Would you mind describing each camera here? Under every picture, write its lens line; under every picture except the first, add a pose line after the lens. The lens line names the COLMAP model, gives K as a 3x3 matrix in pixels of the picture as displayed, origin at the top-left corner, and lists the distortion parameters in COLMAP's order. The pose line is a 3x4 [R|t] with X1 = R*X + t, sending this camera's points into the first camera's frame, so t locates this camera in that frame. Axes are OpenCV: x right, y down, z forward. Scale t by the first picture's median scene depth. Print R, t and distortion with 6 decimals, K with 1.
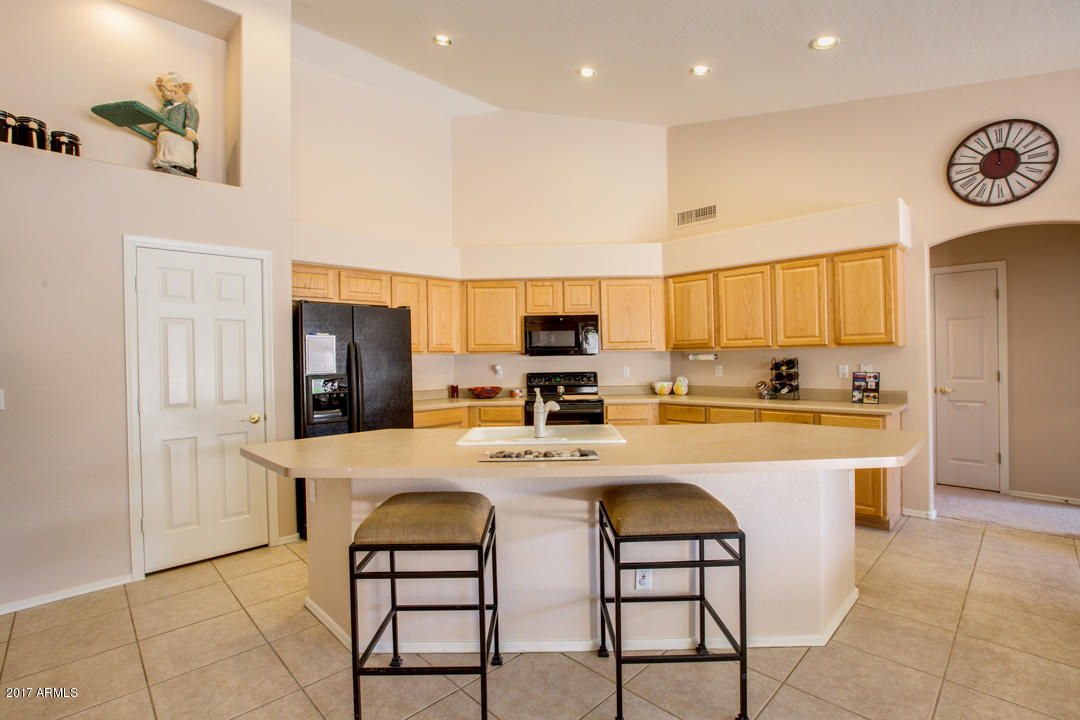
lens RADIAL K [[494.5, 0, 536.7], [0, 494.5, 358.6], [0, 0, 1]] dist [-0.005354, 0.002834]
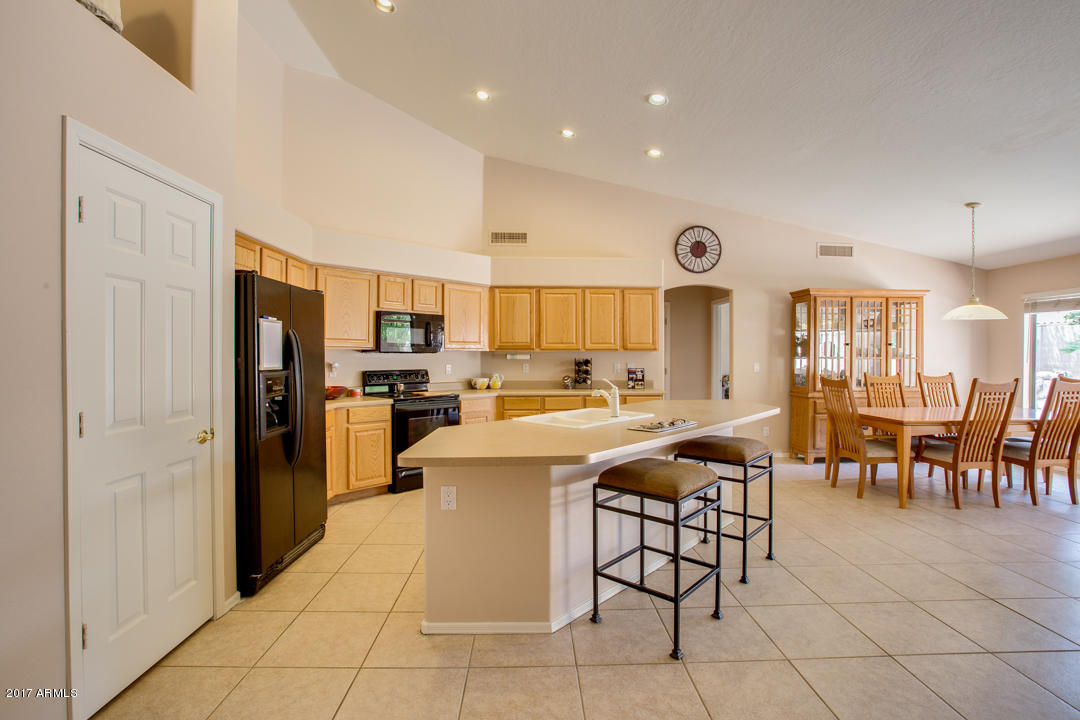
lens RADIAL K [[494.5, 0, 537.2], [0, 494.5, 358.7], [0, 0, 1]] dist [-0.005354, 0.002834]
pose [[0.690944, 0.012321, 0.722803, -0.633901], [-0.009978, 0.999922, -0.007506, 0.012472], [-0.722839, -0.002026, 0.691013, 0.167202]]
